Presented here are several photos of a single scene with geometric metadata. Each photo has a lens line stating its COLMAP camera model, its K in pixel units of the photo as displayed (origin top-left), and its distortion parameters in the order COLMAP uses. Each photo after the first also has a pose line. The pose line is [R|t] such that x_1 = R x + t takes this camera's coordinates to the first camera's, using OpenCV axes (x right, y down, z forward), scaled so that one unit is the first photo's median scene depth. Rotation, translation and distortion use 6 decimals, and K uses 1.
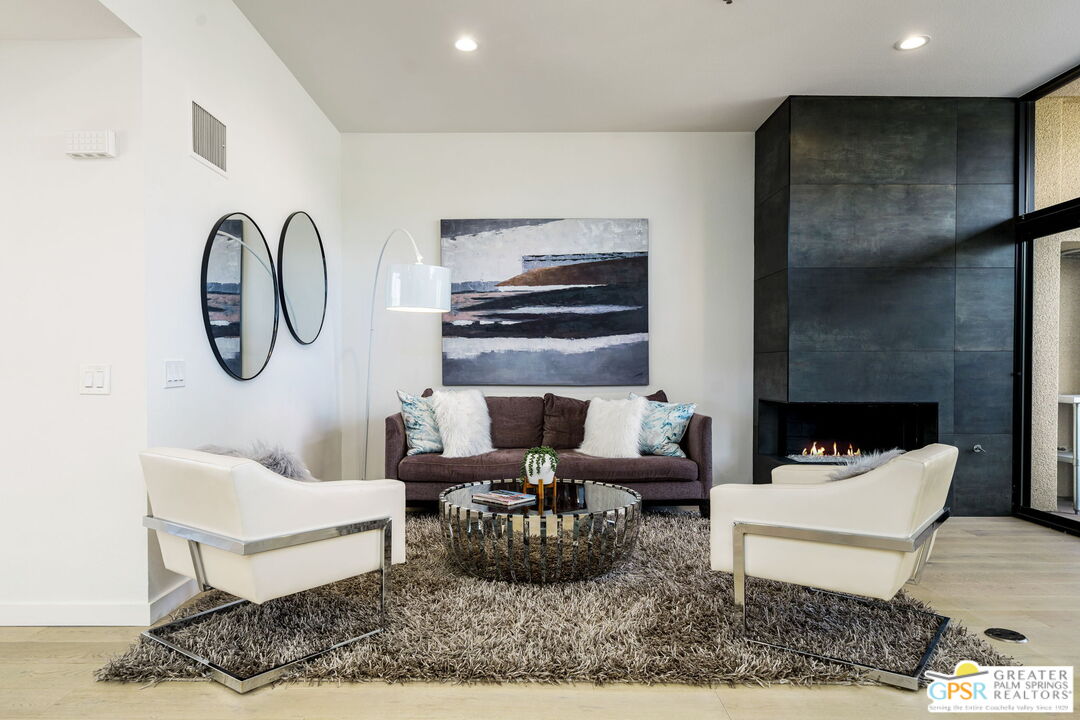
lens RADIAL K [[677.2, 0, 538.1], [0, 677.2, 380.1], [0, 0, 1]] dist [0.002214, 0.001394]
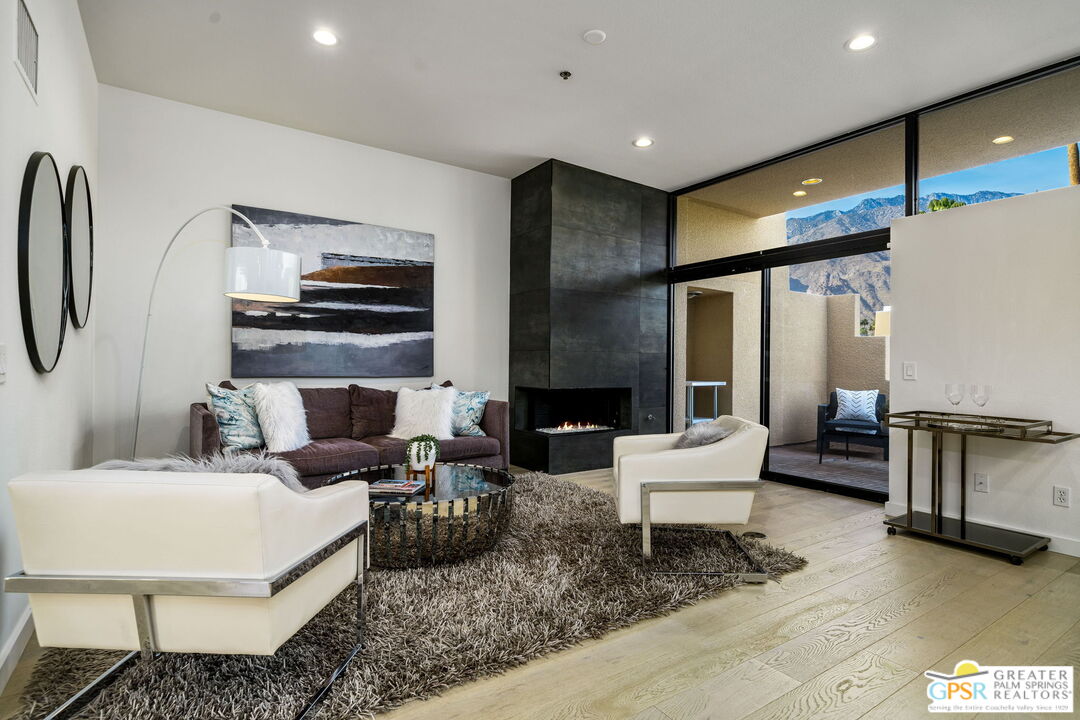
lens RADIAL K [[542.8, 0, 548.1], [0, 542.8, 361.6], [0, 0, 1]] dist [0.001120, 0.000047]
pose [[0.822163, 0.011126, 0.569144, -0.231895], [-0.000923, 0.999834, -0.018212, -0.001234], [-0.569252, 0.014448, 0.822036, 0.129704]]
